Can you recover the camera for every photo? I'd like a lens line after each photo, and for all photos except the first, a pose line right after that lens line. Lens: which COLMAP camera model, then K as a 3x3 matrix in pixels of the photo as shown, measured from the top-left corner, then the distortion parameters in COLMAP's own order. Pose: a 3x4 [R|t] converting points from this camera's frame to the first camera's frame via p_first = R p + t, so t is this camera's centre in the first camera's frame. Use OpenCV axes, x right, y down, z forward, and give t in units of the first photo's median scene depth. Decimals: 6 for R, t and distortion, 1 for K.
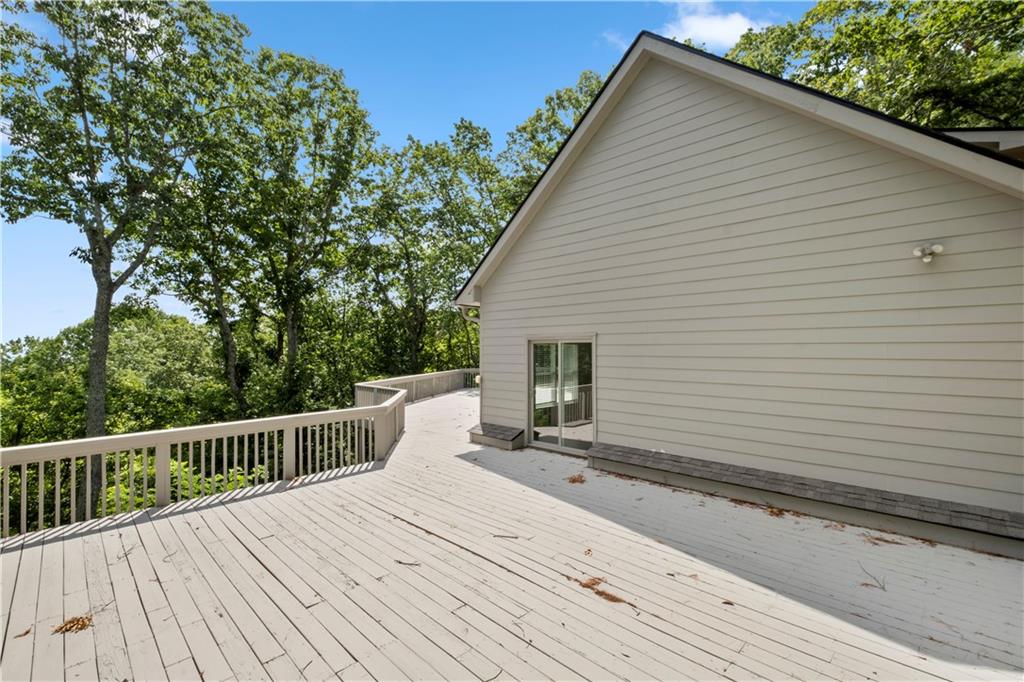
lens RADIAL K [[446.6, 0, 516.9], [0, 446.6, 342.2], [0, 0, 1]] dist [-0.014541, -0.000337]
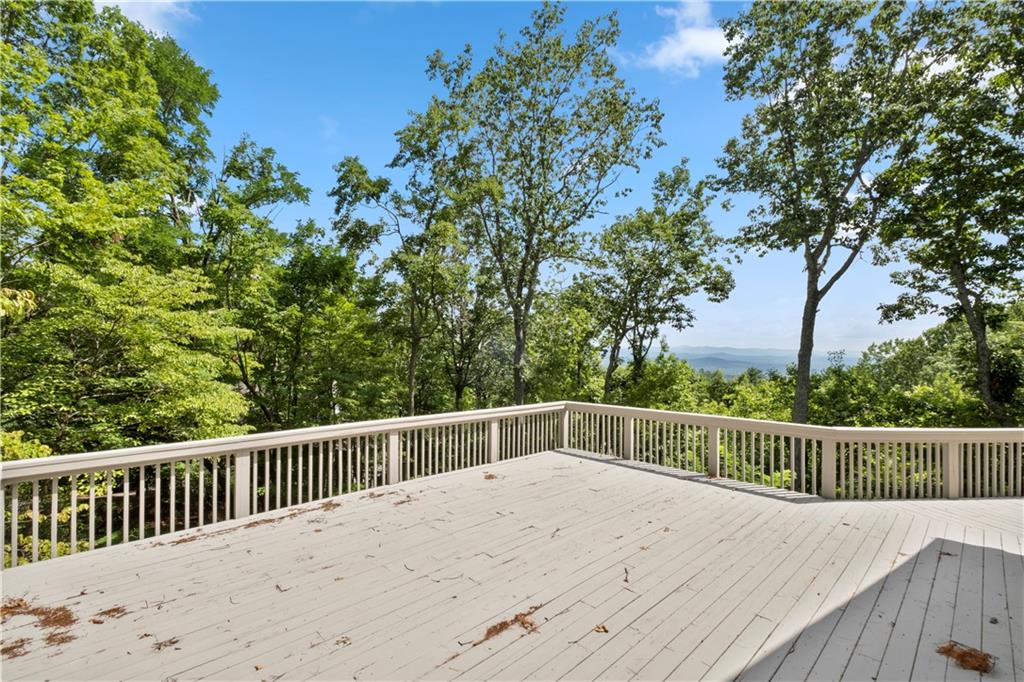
lens RADIAL K [[446.6, 0, 517.4], [0, 446.6, 346.3], [0, 0, 1]] dist [-0.014541, -0.000337]
pose [[-0.047264, -0.002680, -0.998879, 0.584465], [0.012992, 0.999910, -0.003298, -0.011292], [0.998798, -0.013133, -0.047224, 0.560958]]
